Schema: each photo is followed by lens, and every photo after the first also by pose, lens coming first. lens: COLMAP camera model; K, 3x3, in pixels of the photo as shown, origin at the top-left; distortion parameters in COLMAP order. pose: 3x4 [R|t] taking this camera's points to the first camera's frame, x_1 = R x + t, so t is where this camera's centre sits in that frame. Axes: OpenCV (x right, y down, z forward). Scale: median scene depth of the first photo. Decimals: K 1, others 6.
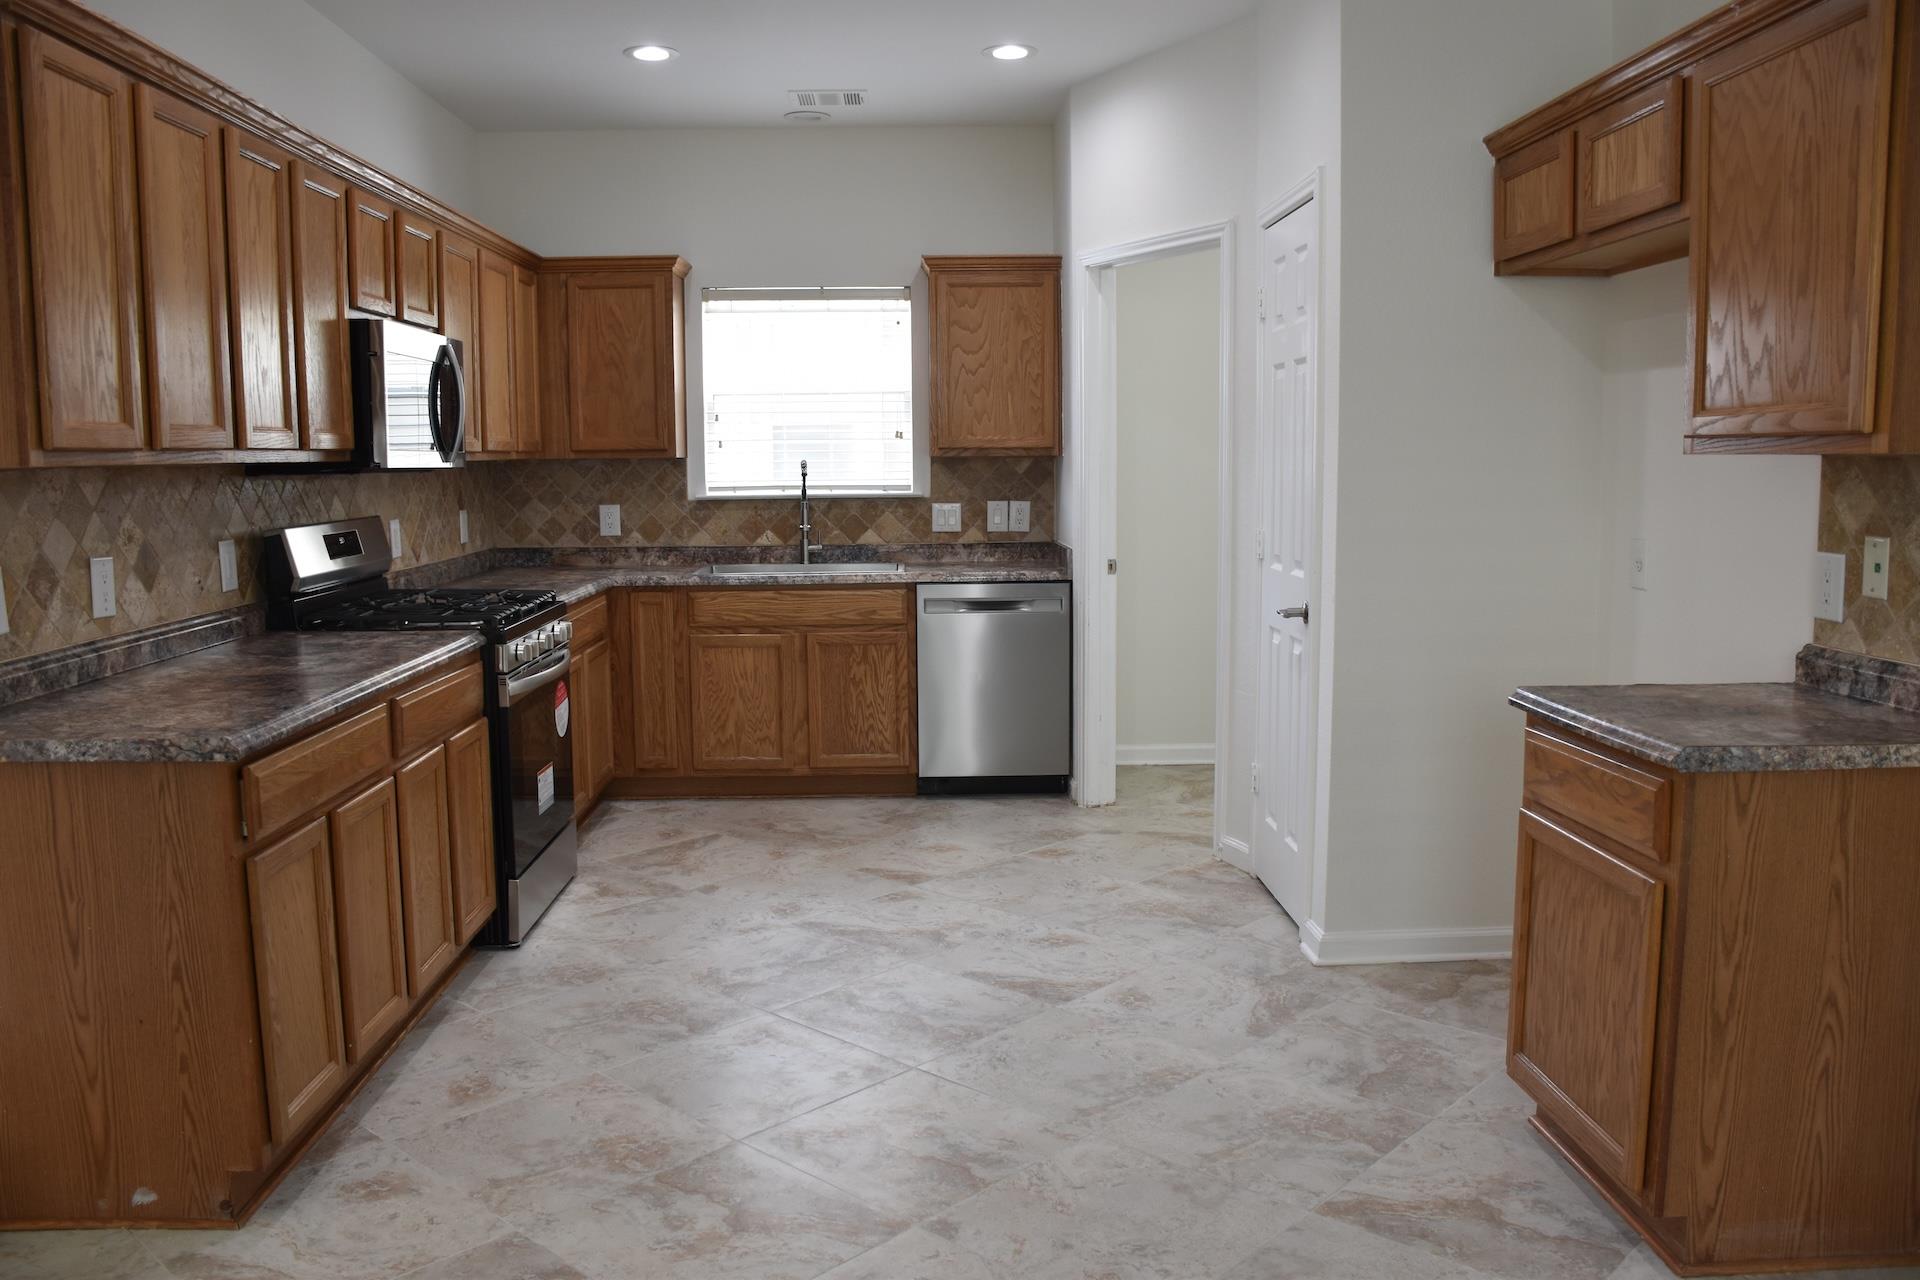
lens RADIAL K [[1553.8, 0, 960.0], [0, 1553.8, 640.0], [0, 0, 1]] dist [-0.125977, 0.092630]
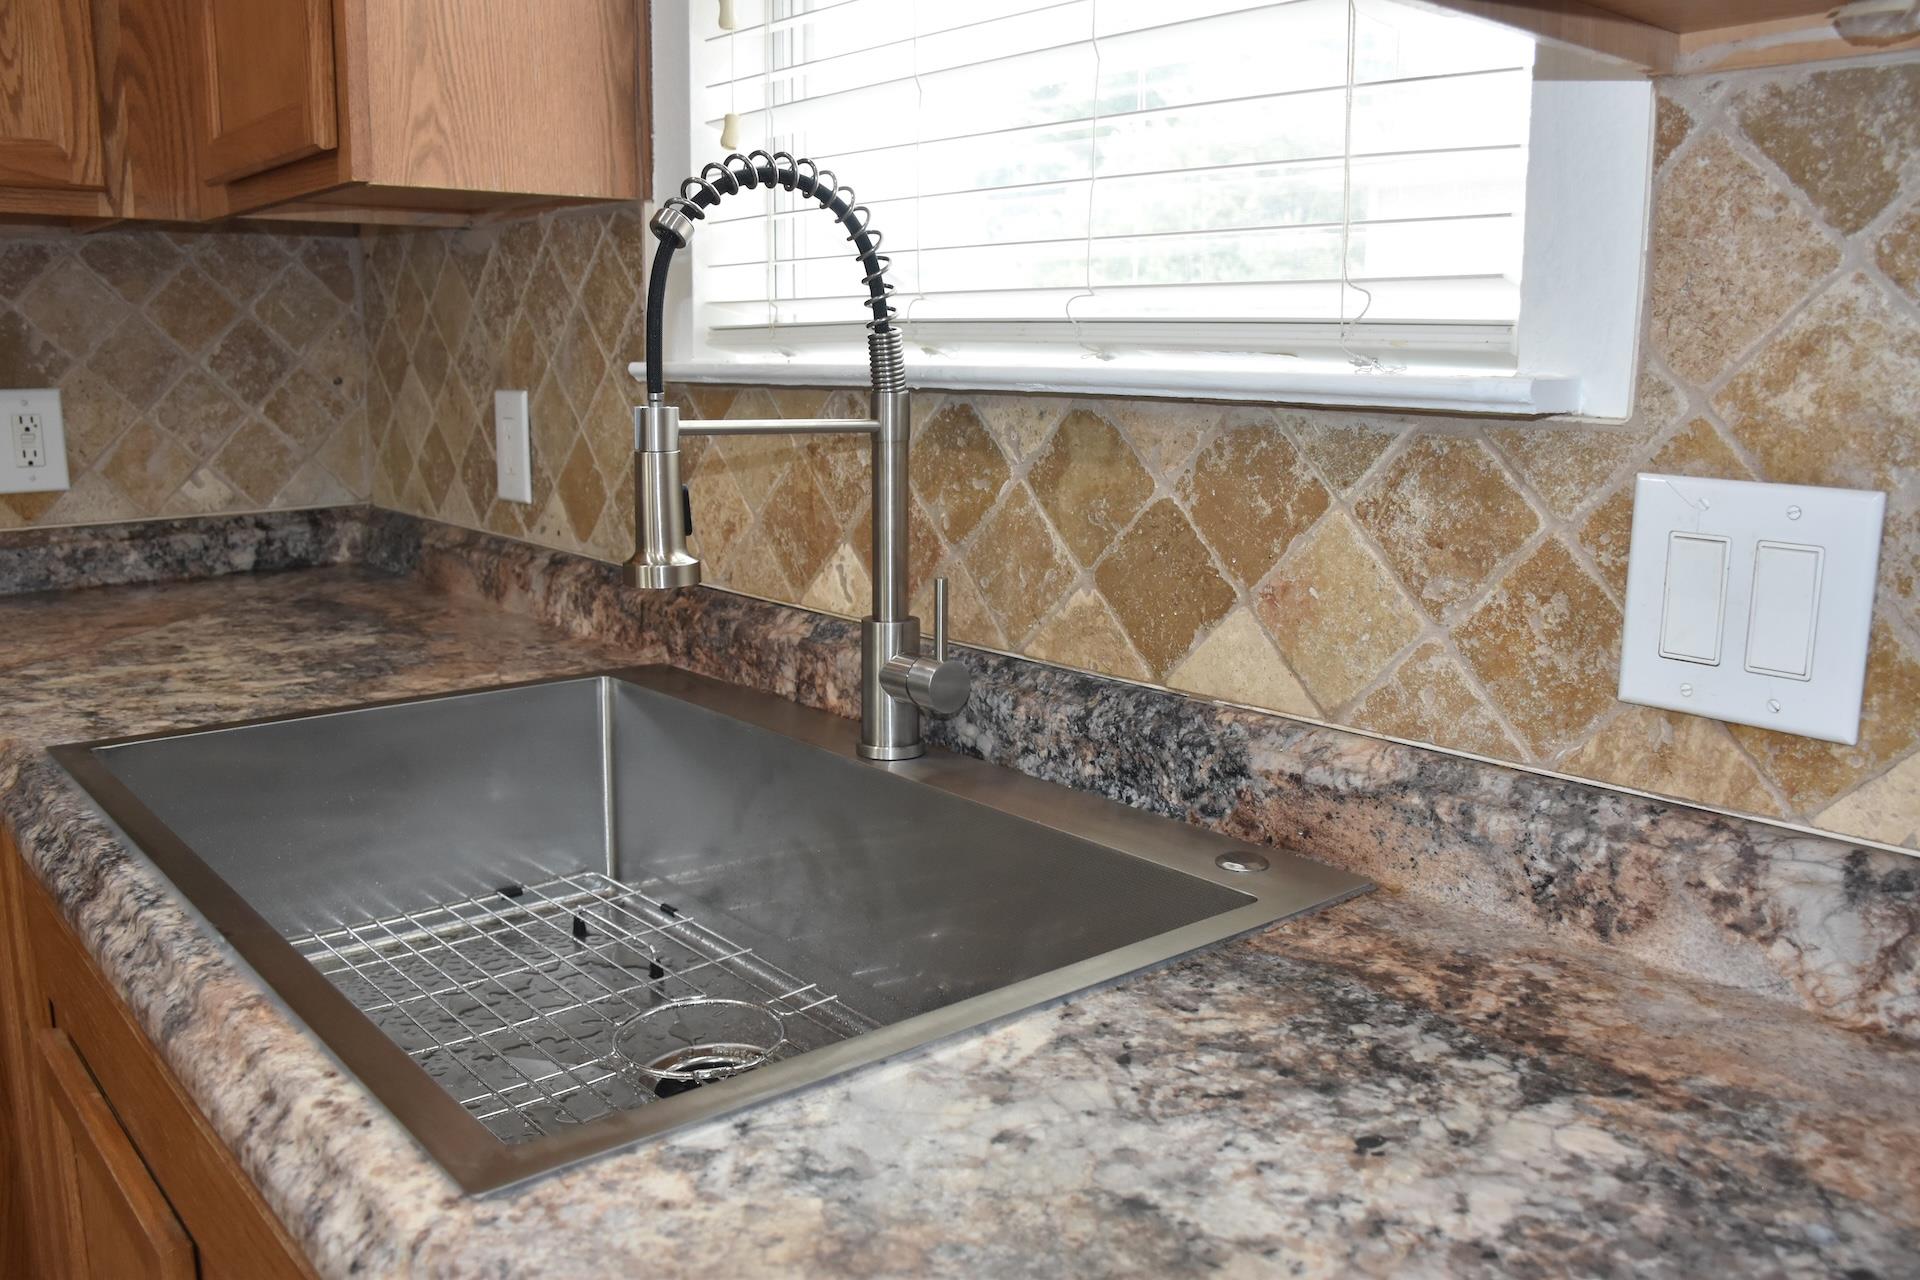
lens RADIAL K [[1553.8, 0, 960.0], [0, 1553.8, 640.0], [0, 0, 1]] dist [-0.125977, 0.092630]
pose [[0.622280, 0.156537, -0.766983, 0.043326], [-0.104790, 0.987641, 0.116552, -0.083508], [0.775749, 0.007844, 0.630993, 0.883391]]
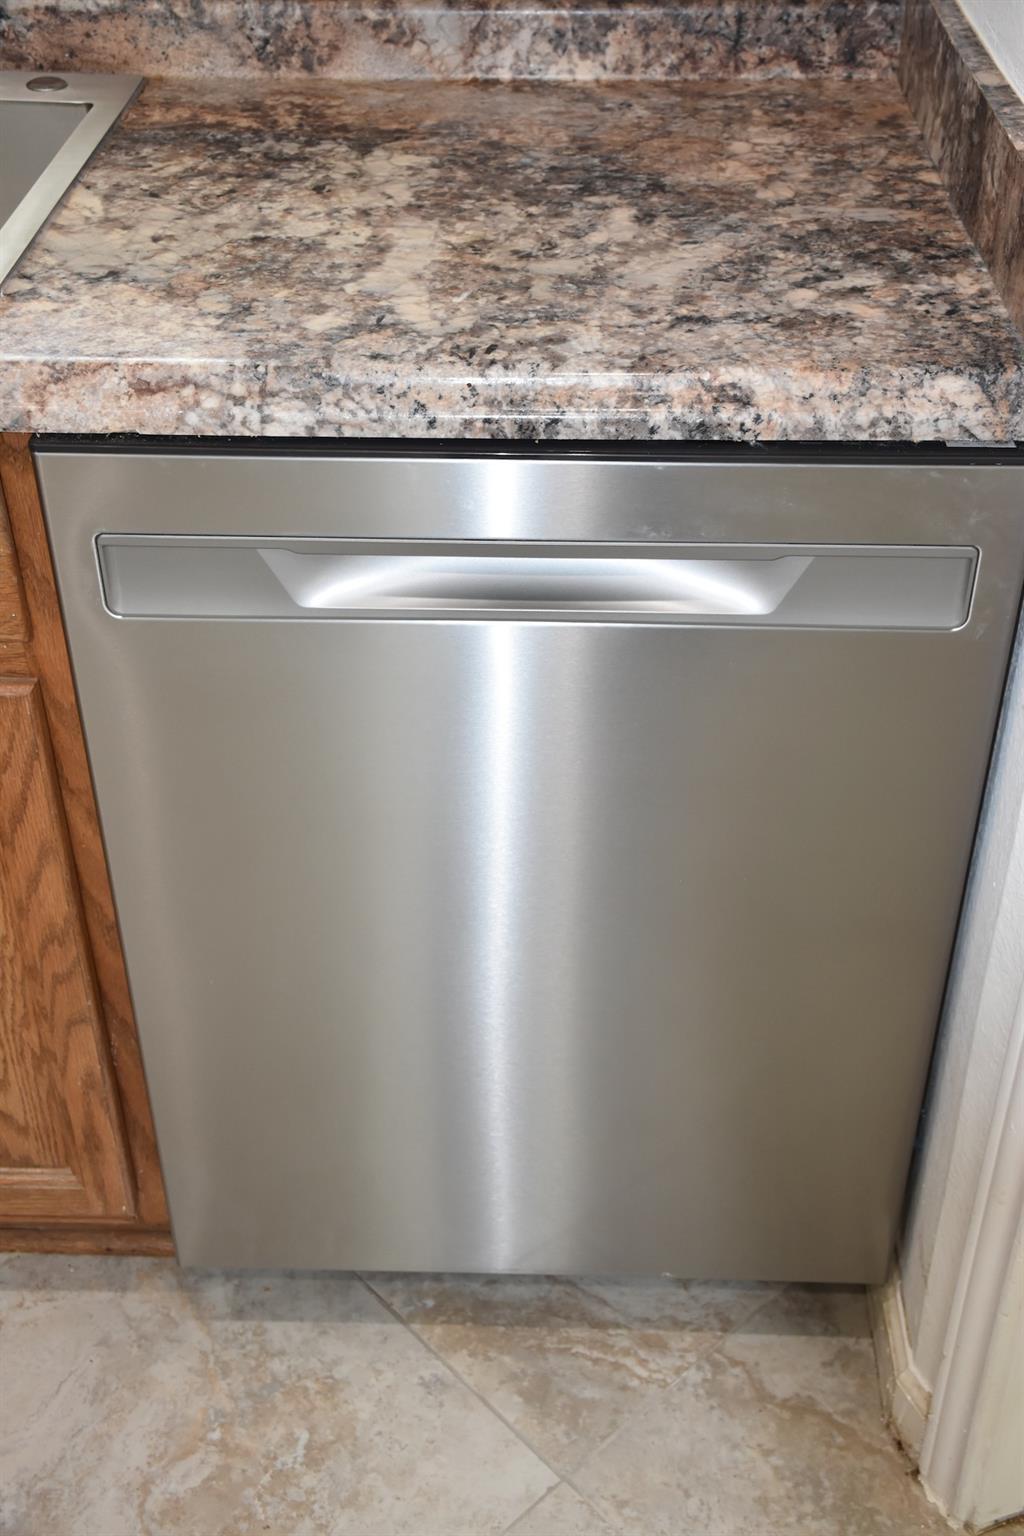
lens RADIAL K [[1812.8, 0, 512.0], [0, 1812.8, 768.0], [0, 0, 1]] dist [-0.024715, 0.367226]
pose [[0.997668, 0.045819, -0.050586, 0.026947], [-0.015046, 0.870581, 0.491796, -0.088408], [0.066572, -0.489888, 0.869240, 0.757200]]
